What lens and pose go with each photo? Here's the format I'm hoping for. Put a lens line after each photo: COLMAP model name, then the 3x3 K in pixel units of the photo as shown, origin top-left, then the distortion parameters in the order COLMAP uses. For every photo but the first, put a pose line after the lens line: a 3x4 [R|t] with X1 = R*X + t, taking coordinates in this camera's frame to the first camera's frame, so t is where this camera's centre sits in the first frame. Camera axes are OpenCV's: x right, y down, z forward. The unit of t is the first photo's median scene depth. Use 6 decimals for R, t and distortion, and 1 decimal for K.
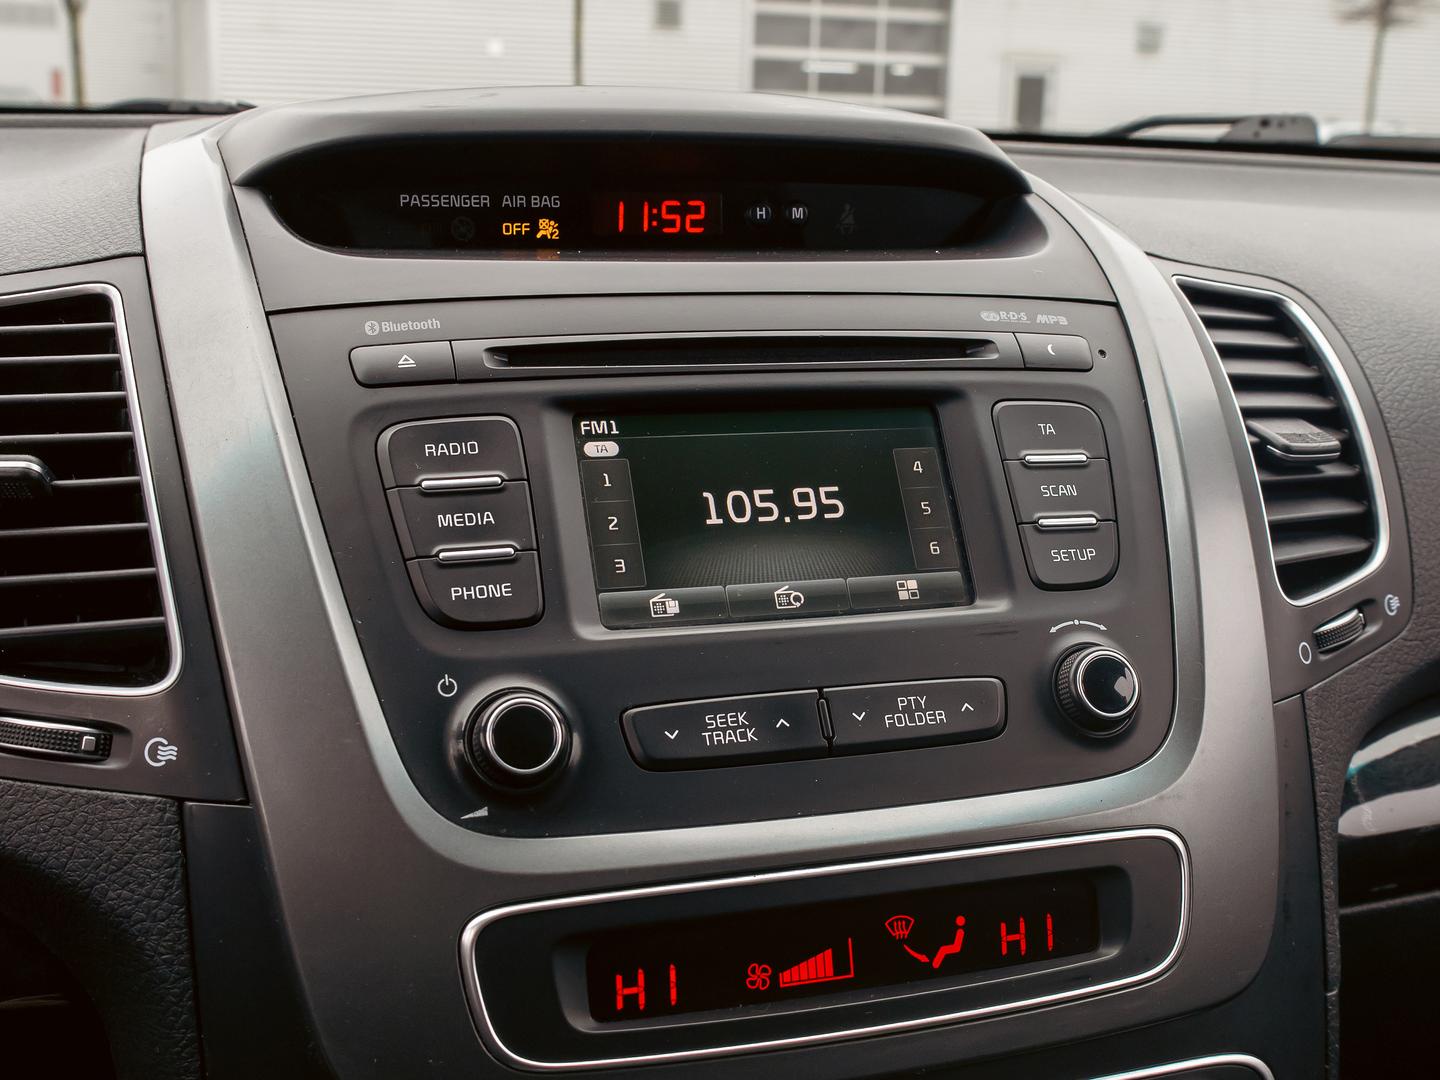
lens RADIAL K [[1706.0, 0, 700.4], [0, 1706.0, 526.4], [0, 0, 1]] dist [0.004525, 0.000000]
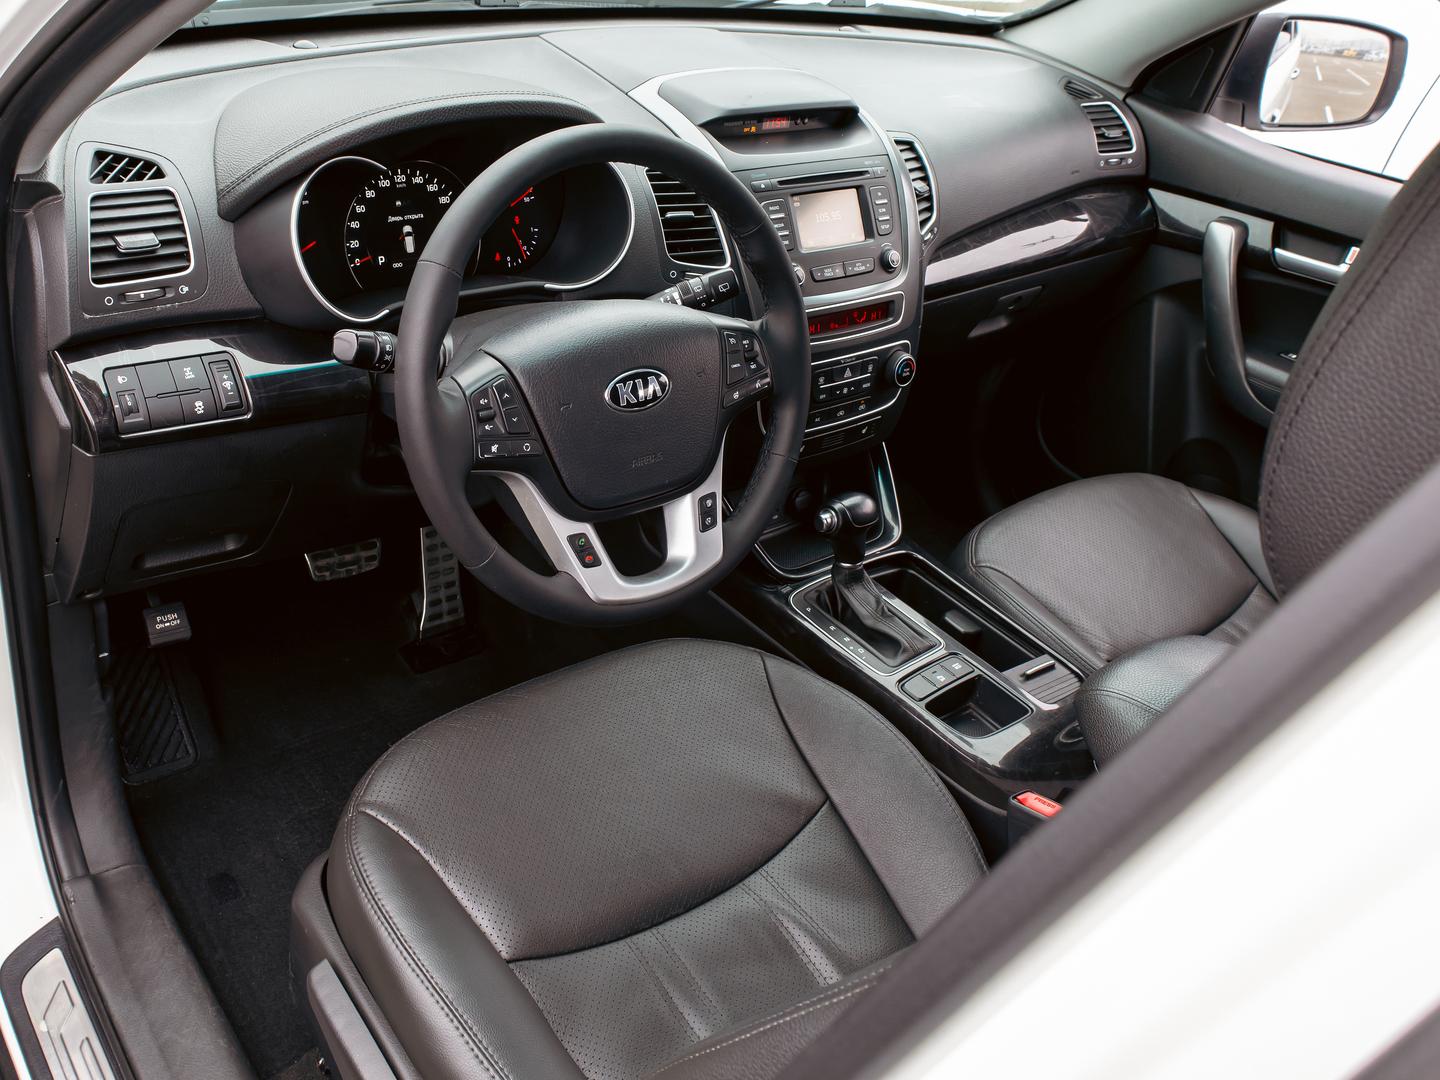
lens RADIAL K [[1458.5, 0, 727.0], [0, 1458.5, 541.0], [0, 0, 1]] dist [-0.036844, 0.000000]
pose [[0.906903, -0.088975, 0.411839, -1.826072], [-0.078261, 0.924868, 0.372149, -0.620396], [-0.414008, -0.369734, 0.831802, -2.296972]]
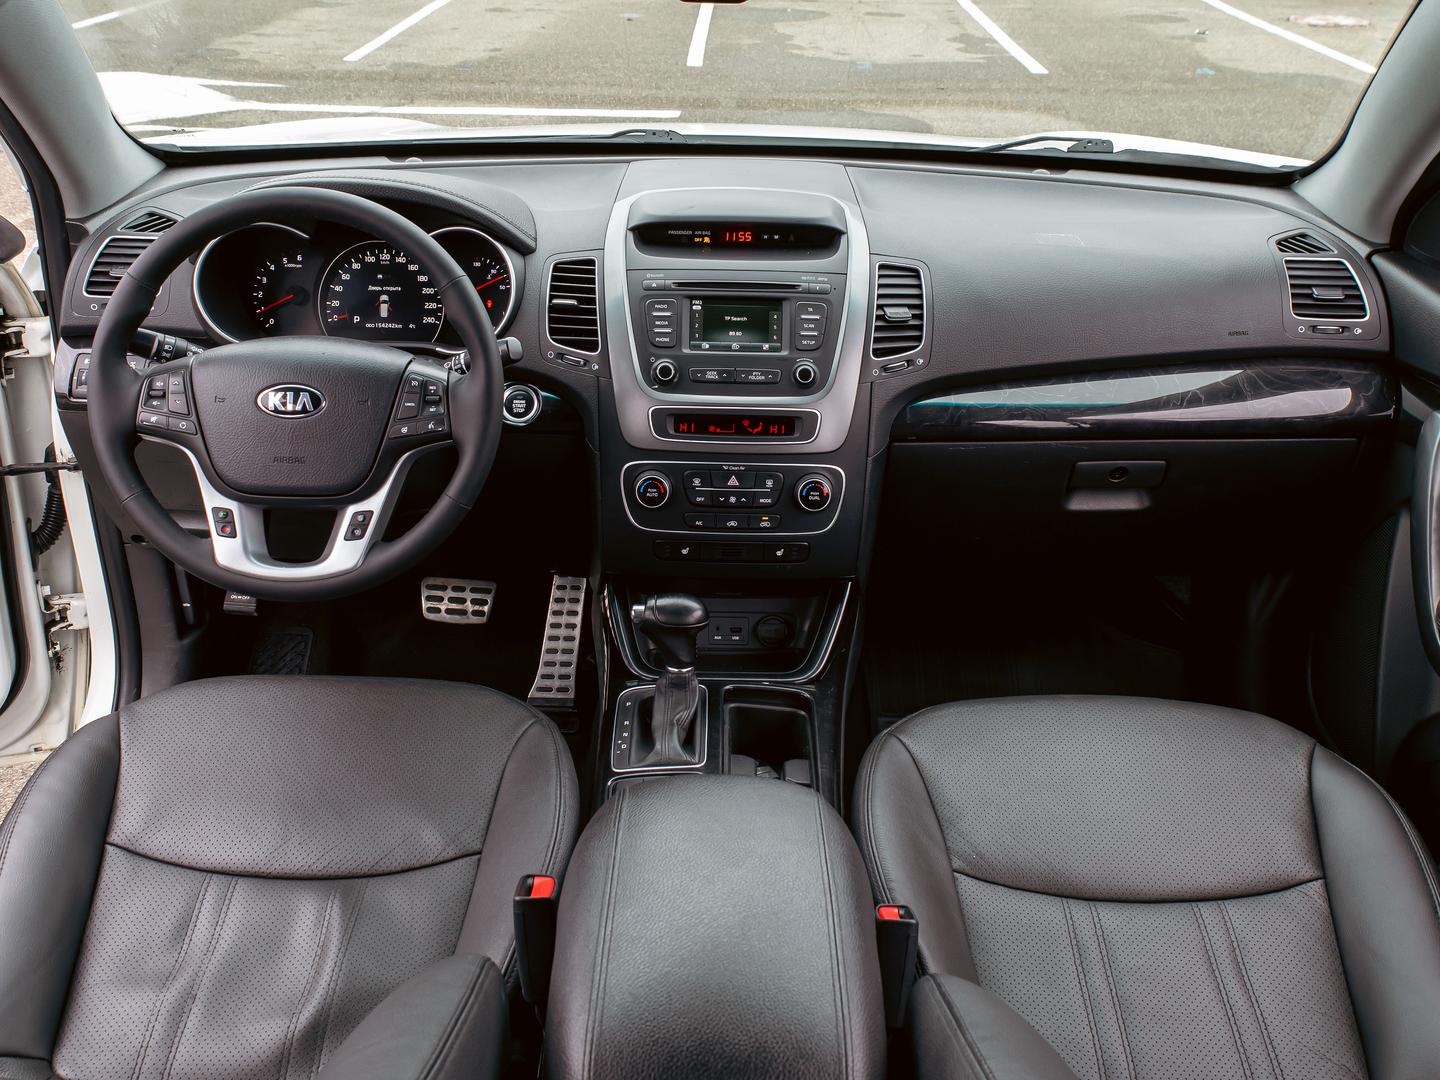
lens RADIAL K [[1706.0, 0, 715.6], [0, 1706.0, 534.1], [0, 0, 1]] dist [0.004525, 0.000000]
pose [[0.936726, 0.141288, -0.320284, 1.495186], [-0.064282, 0.968799, 0.239367, -0.542985], [0.344111, -0.203633, 0.916582, -3.152839]]
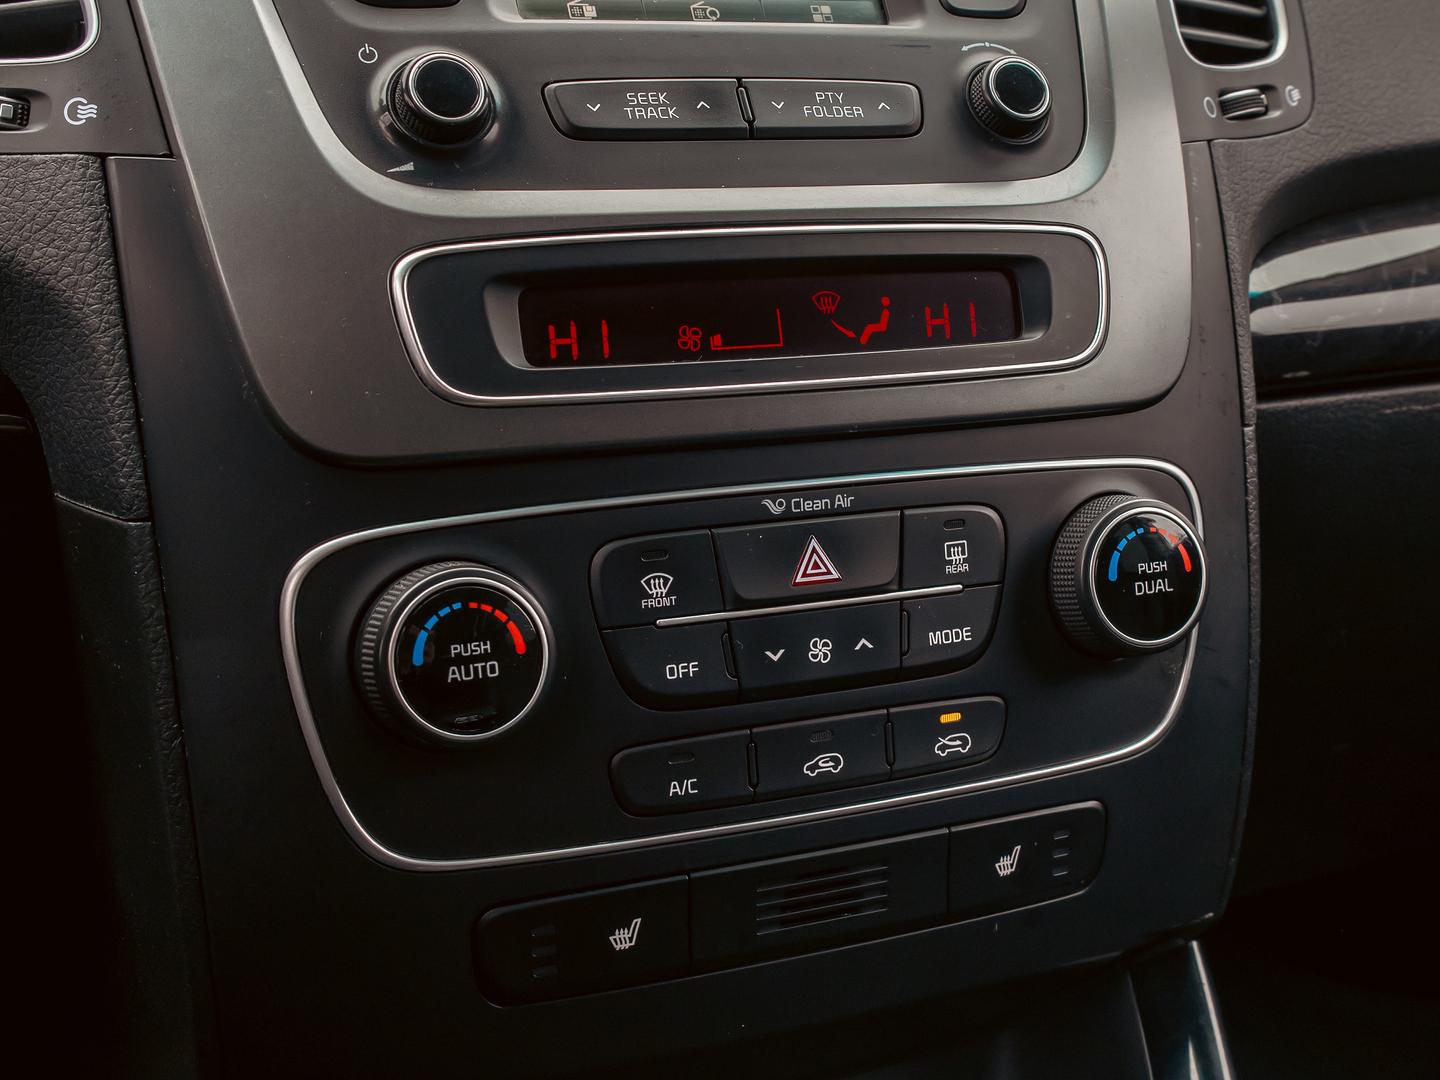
lens RADIAL K [[1706.0, 0, 723.2], [0, 1706.0, 536.3], [0, 0, 1]] dist [0.004525, 0.000000]
pose [[0.997757, -0.043460, 0.050911, -0.002676], [0.043206, 0.999048, 0.006081, 0.357893], [-0.051126, -0.003867, 0.998685, -0.015506]]
